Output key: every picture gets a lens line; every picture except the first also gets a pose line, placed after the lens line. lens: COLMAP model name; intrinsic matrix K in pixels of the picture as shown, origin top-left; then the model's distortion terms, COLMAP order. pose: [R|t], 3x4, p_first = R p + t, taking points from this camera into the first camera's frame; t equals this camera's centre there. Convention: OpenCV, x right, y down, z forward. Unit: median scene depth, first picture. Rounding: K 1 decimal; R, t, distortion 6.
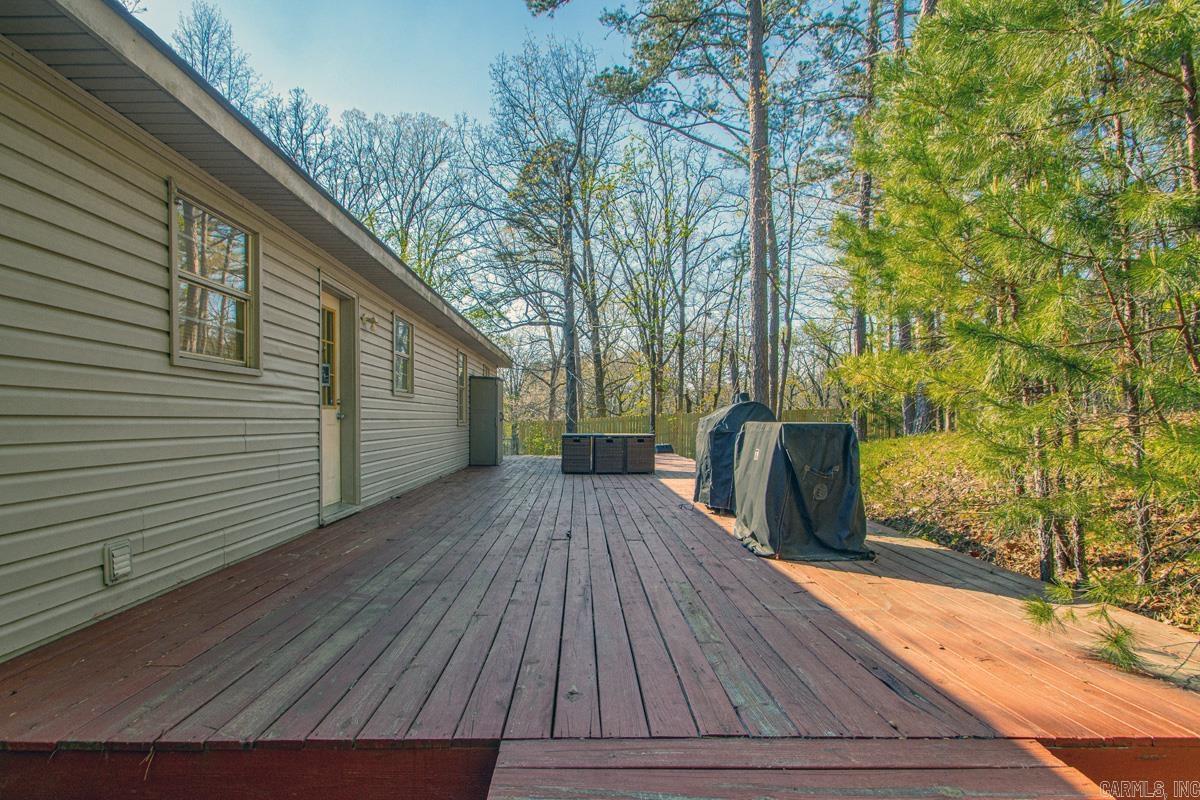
lens RADIAL K [[600.0, 0, 574.5], [0, 600.0, 433.3], [0, 0, 1]] dist [0.002139, -0.000253]
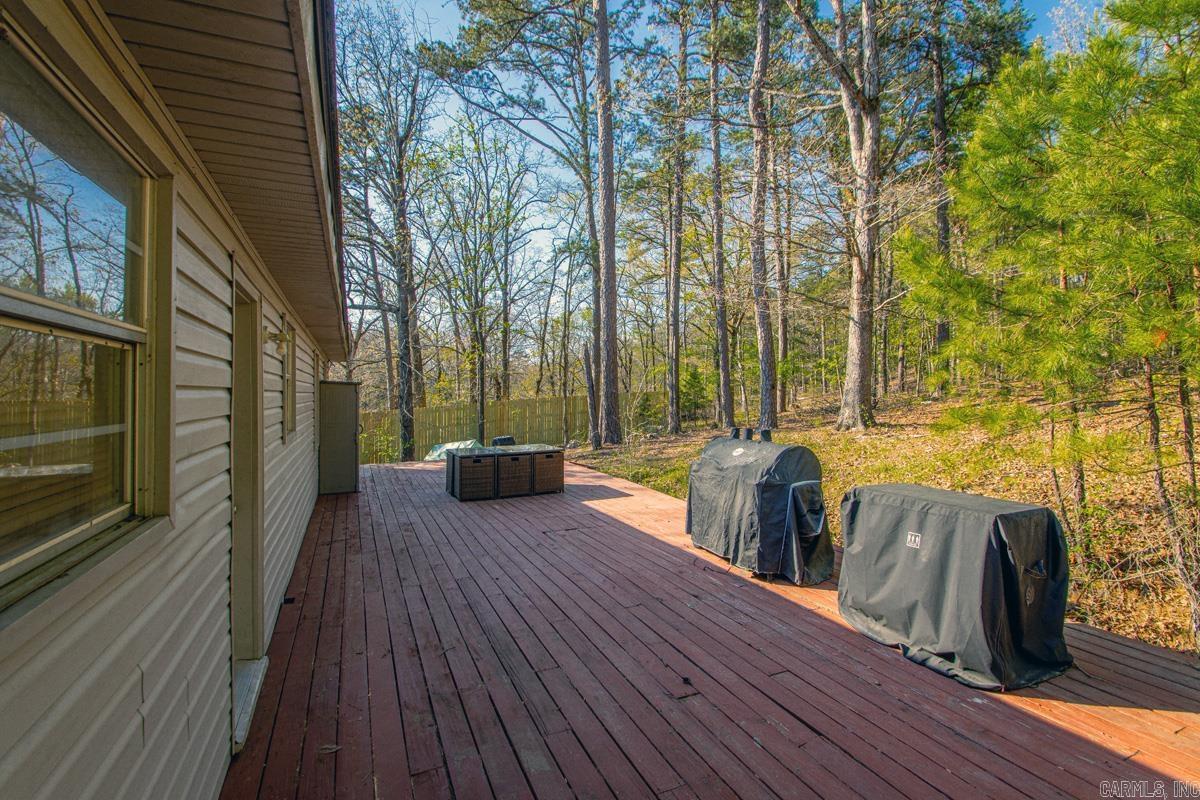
lens RADIAL K [[552.2, 0, 608.6], [0, 552.2, 402.1], [0, 0, 1]] dist [0.011040, -0.015229]
pose [[0.907041, -0.020210, 0.420558, -0.070405], [0.023003, 0.999734, -0.001569, -0.029604], [-0.420414, 0.011097, 0.907264, 0.095002]]
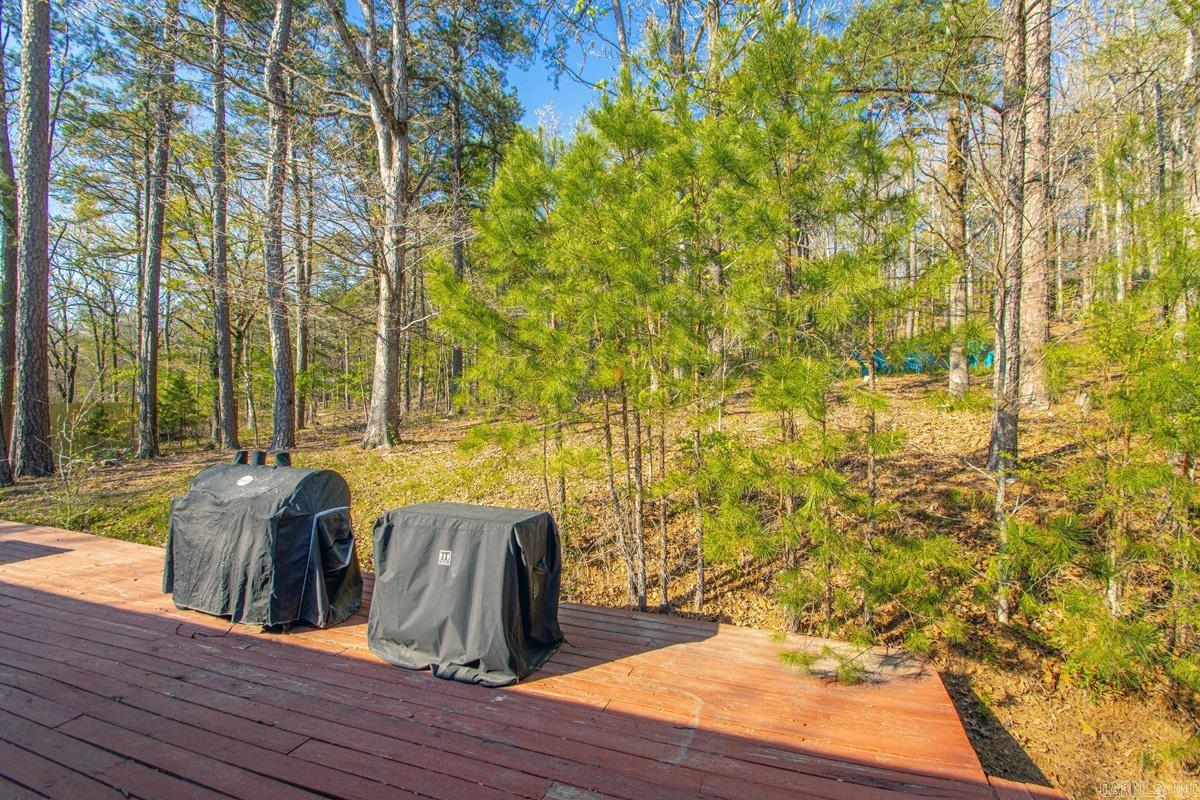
lens RADIAL K [[552.2, 0, 597.9], [0, 552.2, 415.9], [0, 0, 1]] dist [0.011040, -0.015229]
pose [[0.329902, -0.008276, 0.943979, -0.063310], [0.007169, 0.999955, 0.006261, -0.030305], [-0.943988, 0.004702, 0.329946, 0.105468]]
